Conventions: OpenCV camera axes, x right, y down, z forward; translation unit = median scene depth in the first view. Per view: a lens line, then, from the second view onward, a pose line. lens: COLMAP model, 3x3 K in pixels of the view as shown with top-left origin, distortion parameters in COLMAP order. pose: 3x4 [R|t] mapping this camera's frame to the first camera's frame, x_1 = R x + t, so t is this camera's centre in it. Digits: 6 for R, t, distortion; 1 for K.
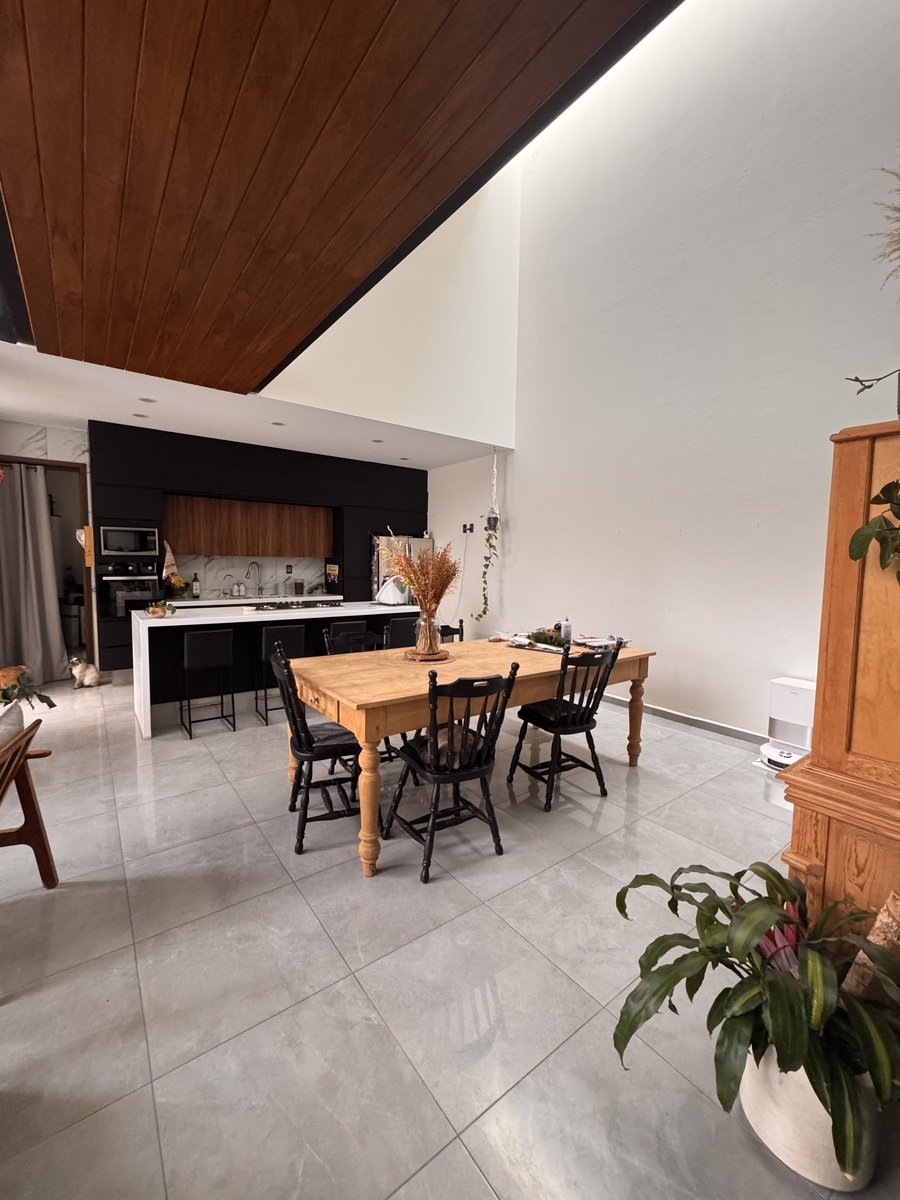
lens RADIAL K [[480.2, 0, 450.0], [0, 480.2, 600.0], [0, 0, 1]] dist [0.001759, 0.000269]
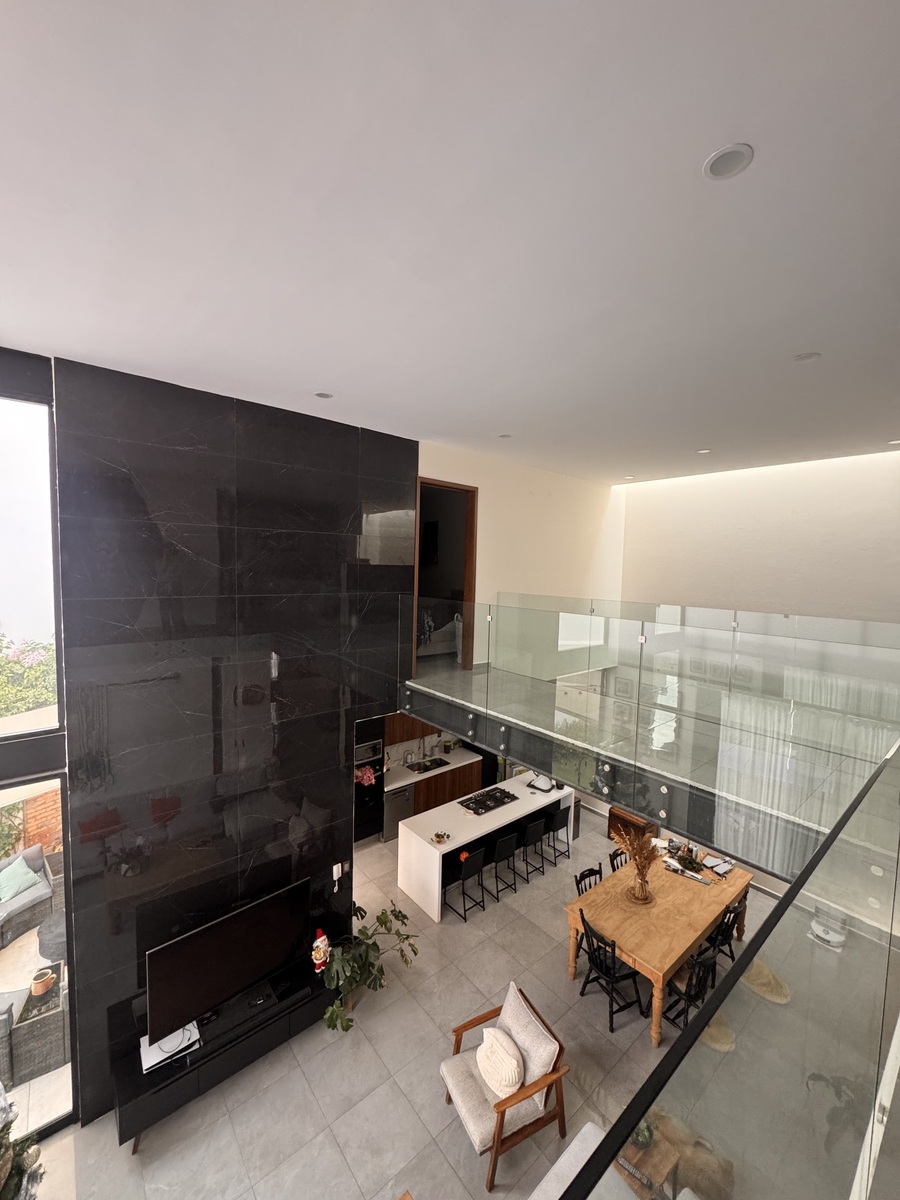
lens RADIAL K [[480.2, 0, 450.0], [0, 480.2, 600.0], [0, 0, 1]] dist [0.001759, 0.000269]
pose [[0.998593, 0.005440, 0.052755, -0.435479], [-0.005403, 0.999985, -0.000844, -0.500529], [-0.052759, 0.000558, 0.998607, -0.382747]]
